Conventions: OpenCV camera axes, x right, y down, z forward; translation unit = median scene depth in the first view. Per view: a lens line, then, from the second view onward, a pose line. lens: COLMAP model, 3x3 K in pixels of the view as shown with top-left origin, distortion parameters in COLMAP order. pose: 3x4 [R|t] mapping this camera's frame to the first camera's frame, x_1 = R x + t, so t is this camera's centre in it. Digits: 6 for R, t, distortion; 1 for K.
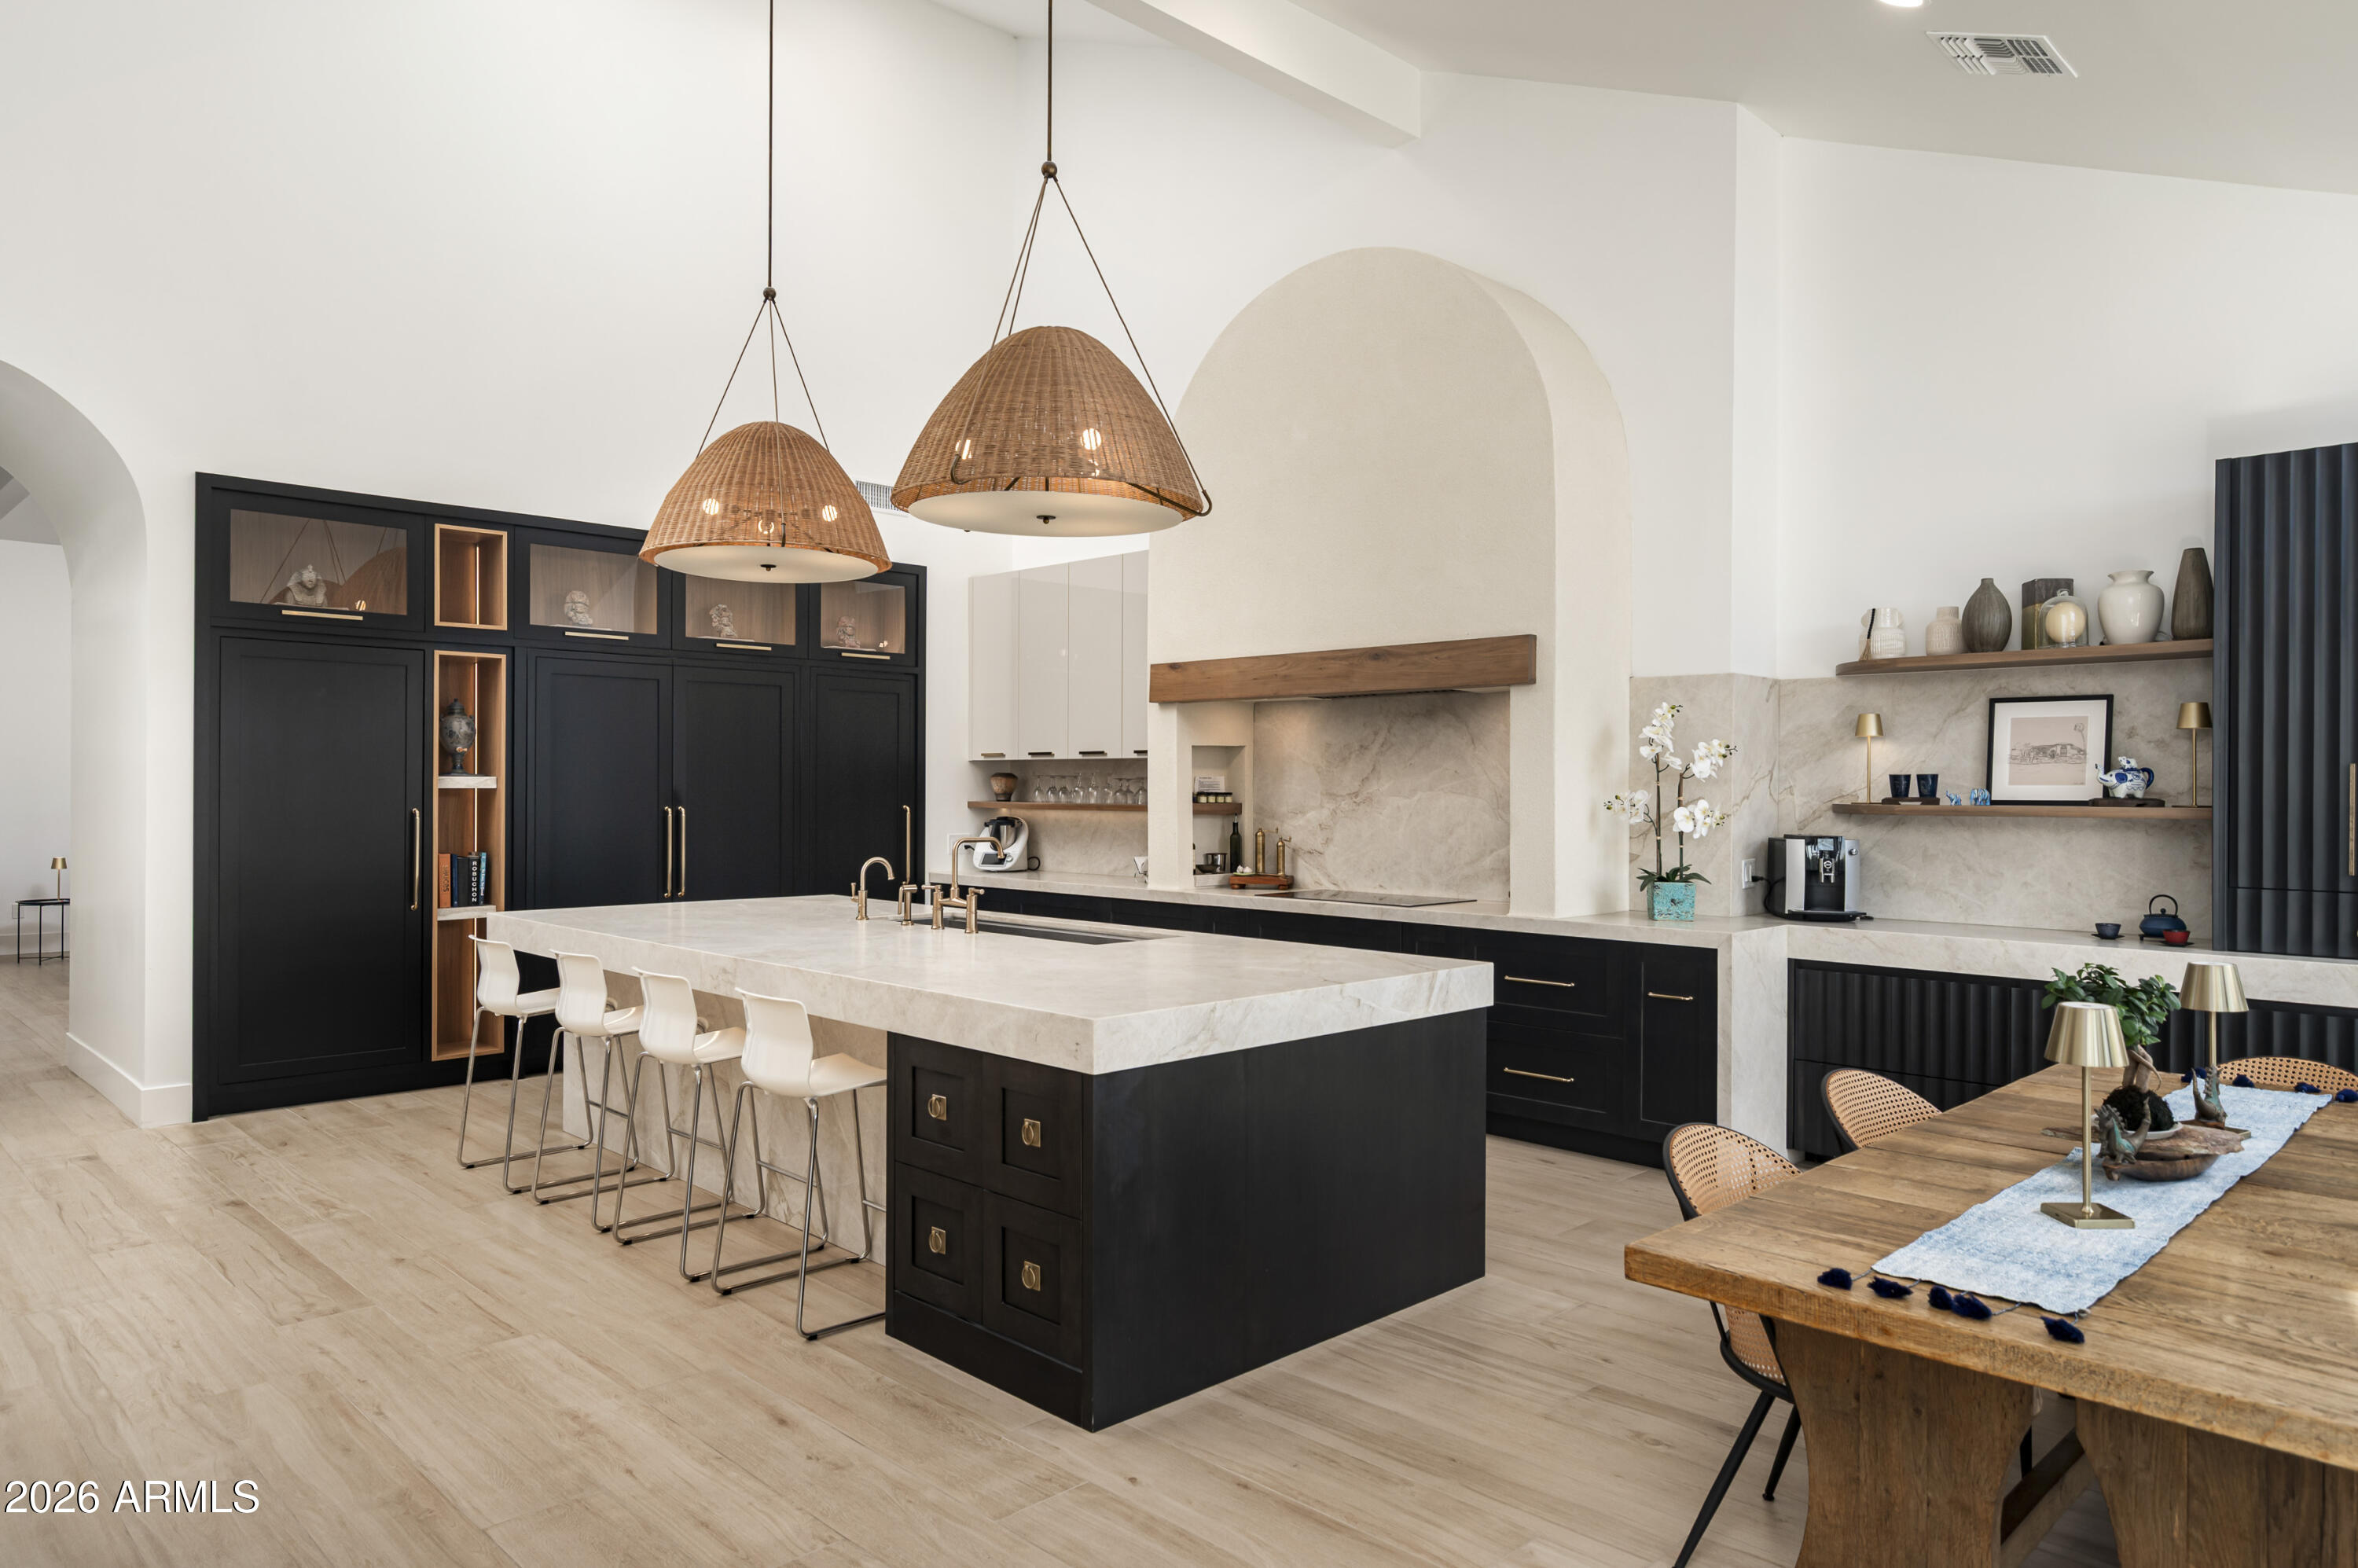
lens RADIAL K [[1490.5, 0, 1179.0], [0, 1490.5, 784.0], [0, 0, 1]] dist [-0.003393, -0.001004]
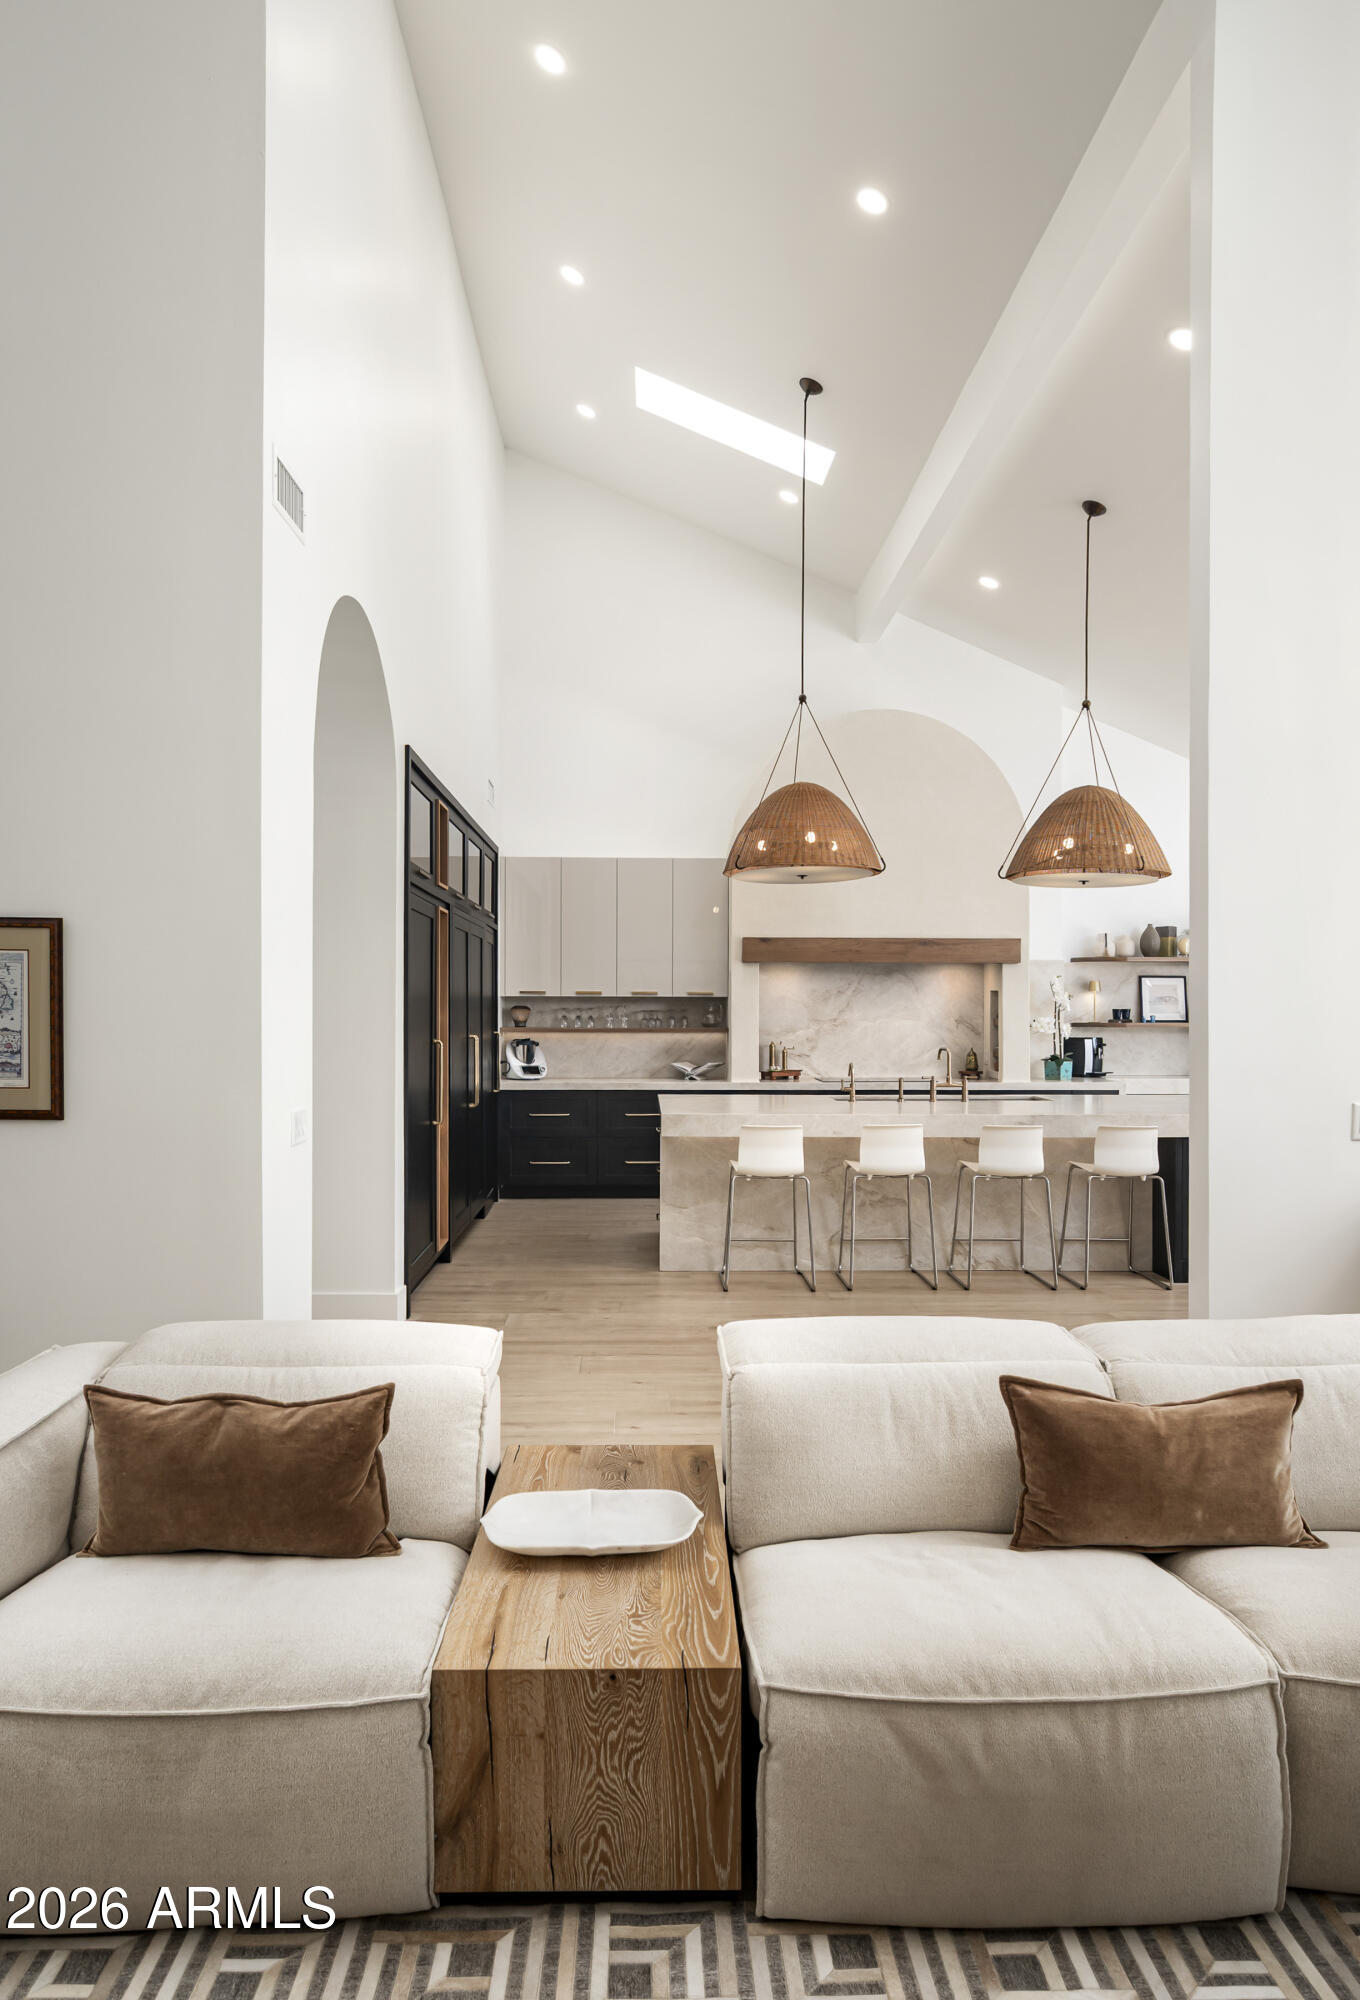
lens RADIAL K [[1240.8, 0, 680.0], [0, 1240.8, 1000.0], [0, 0, 1]] dist [0.033981, -0.000001]
pose [[0.681720, 0.001925, 0.731611, -1.274195], [0.001345, 0.999992, -0.003884, -0.012993], [-0.731612, 0.003632, 0.681712, 0.209984]]
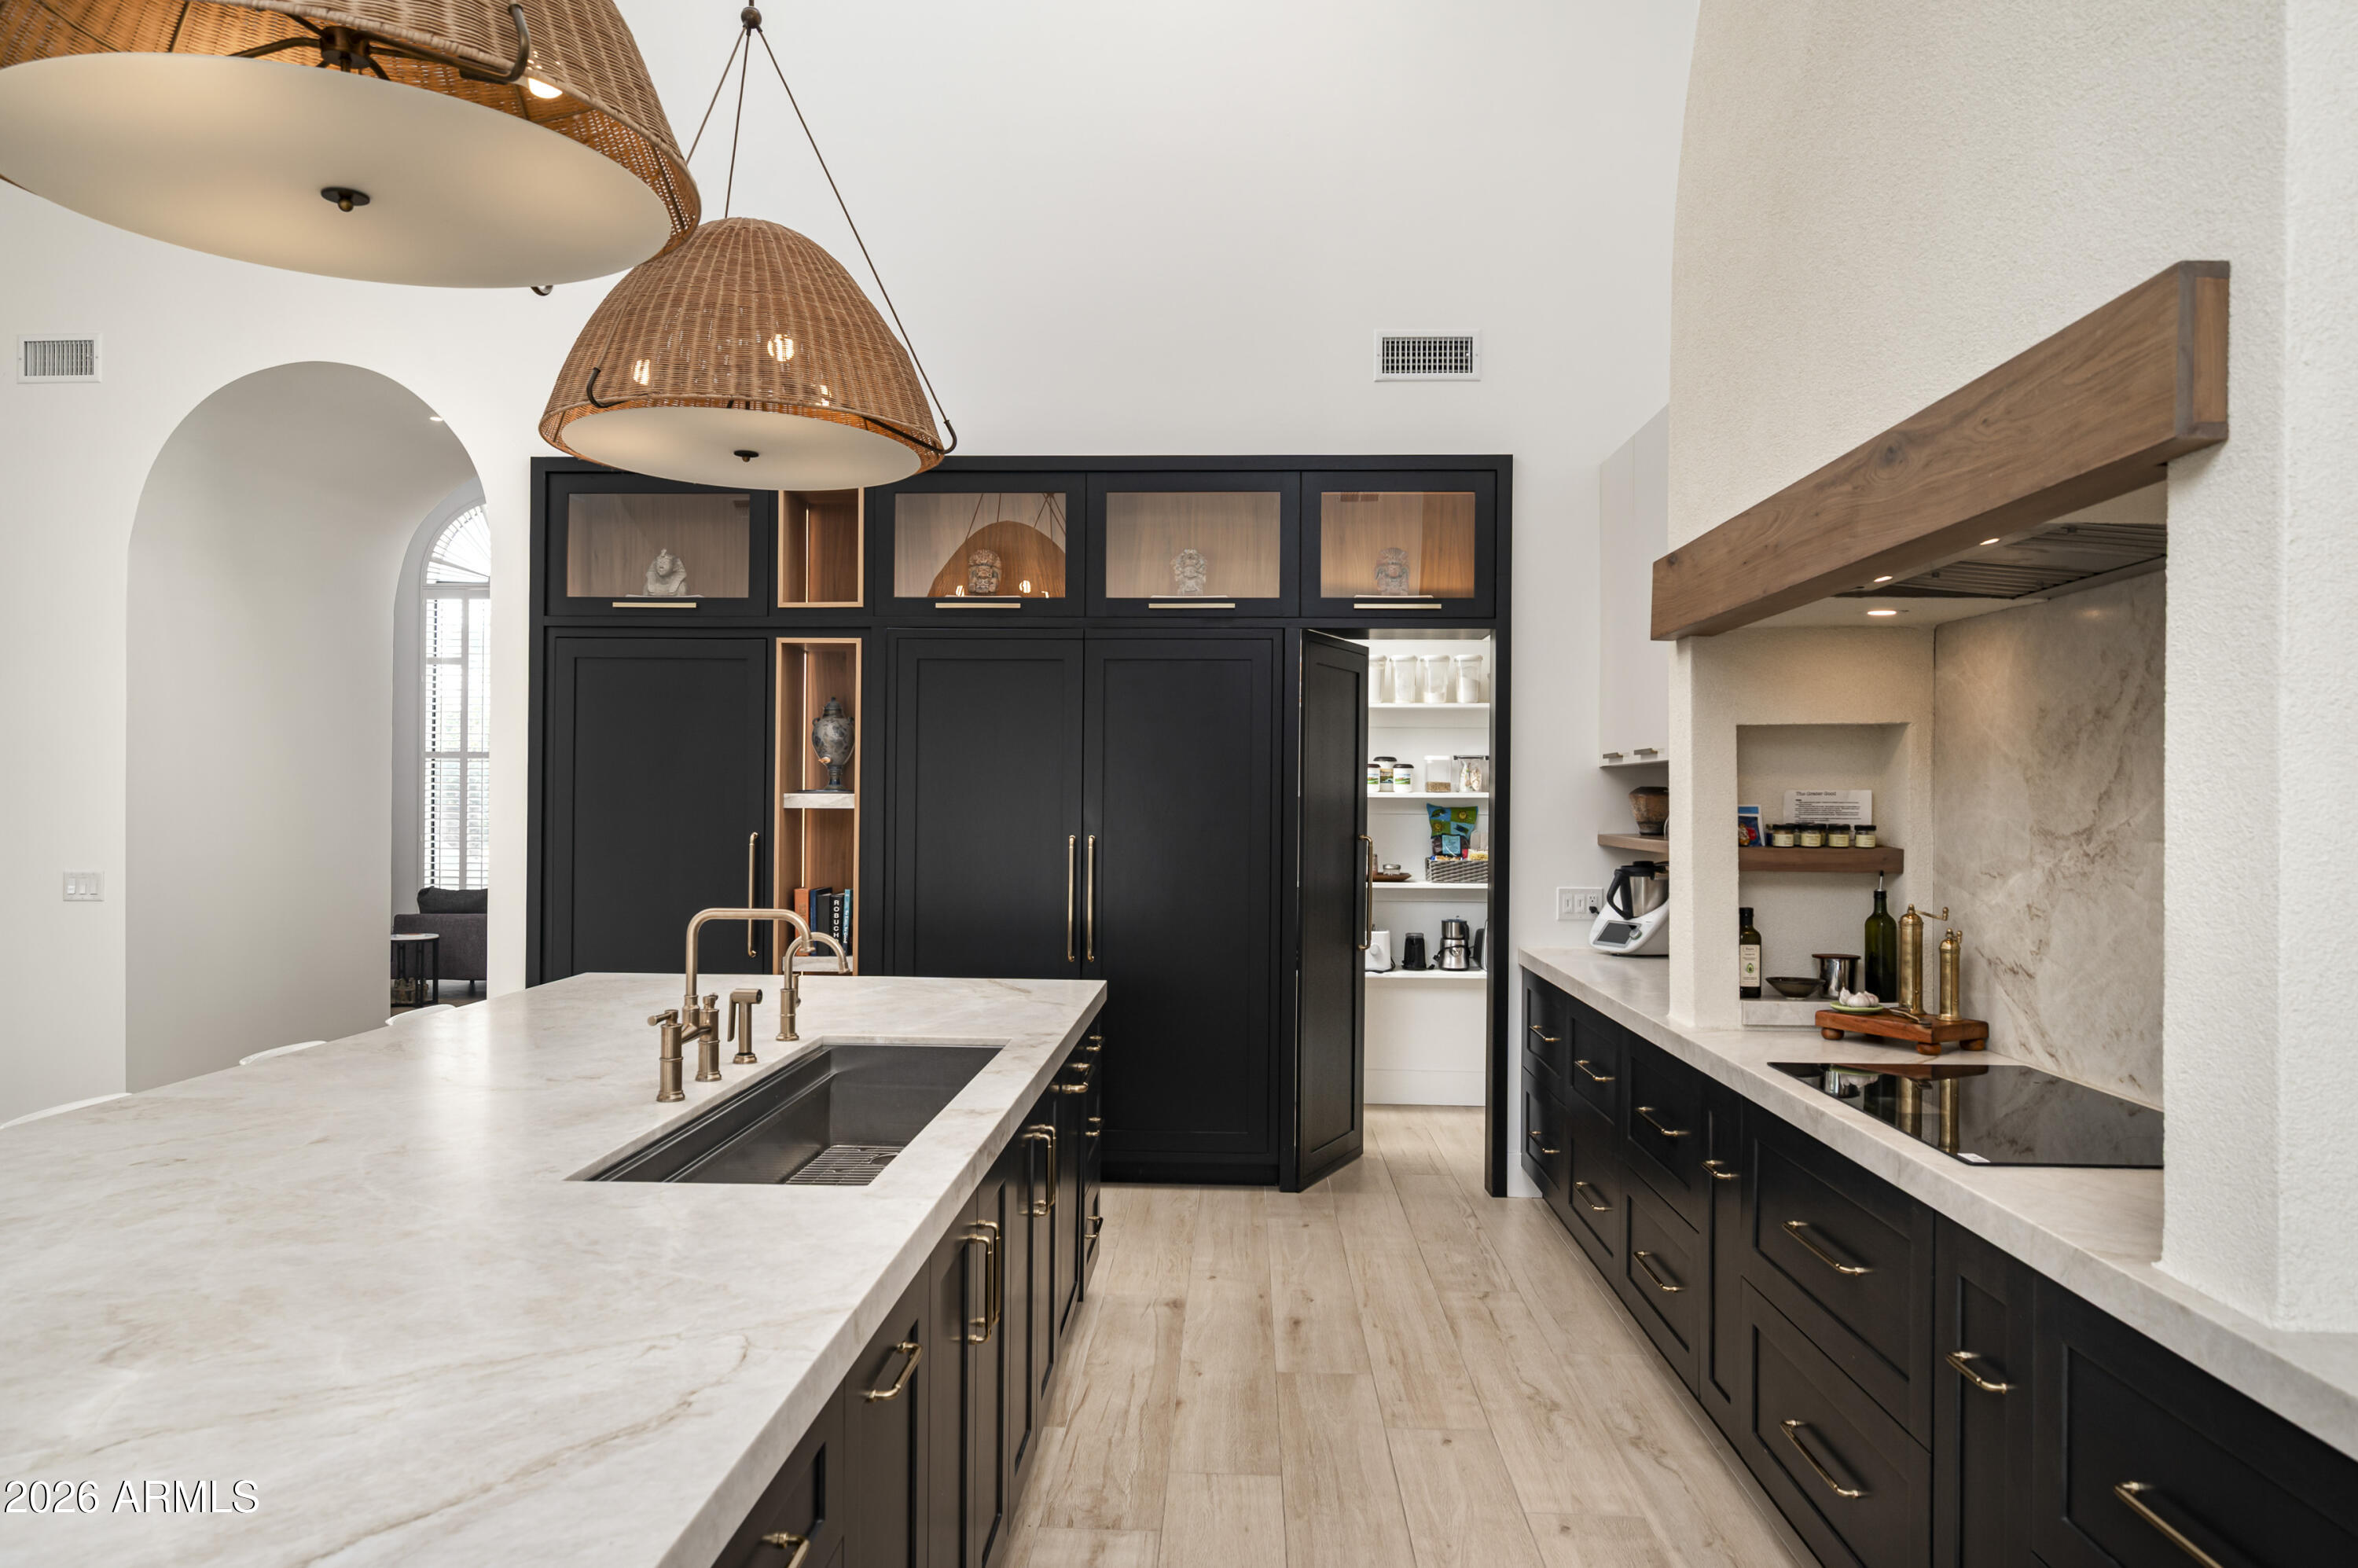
lens RADIAL K [[1573.3, 0, 1169.3], [0, 1573.3, 791.6], [0, 0, 1]] dist [0.000301, 0.000014]
pose [[0.676870, -0.003321, -0.736095, 0.321794], [-0.003150, 0.999968, -0.007409, -0.000477], [0.736096, 0.007334, 0.676838, 0.670071]]
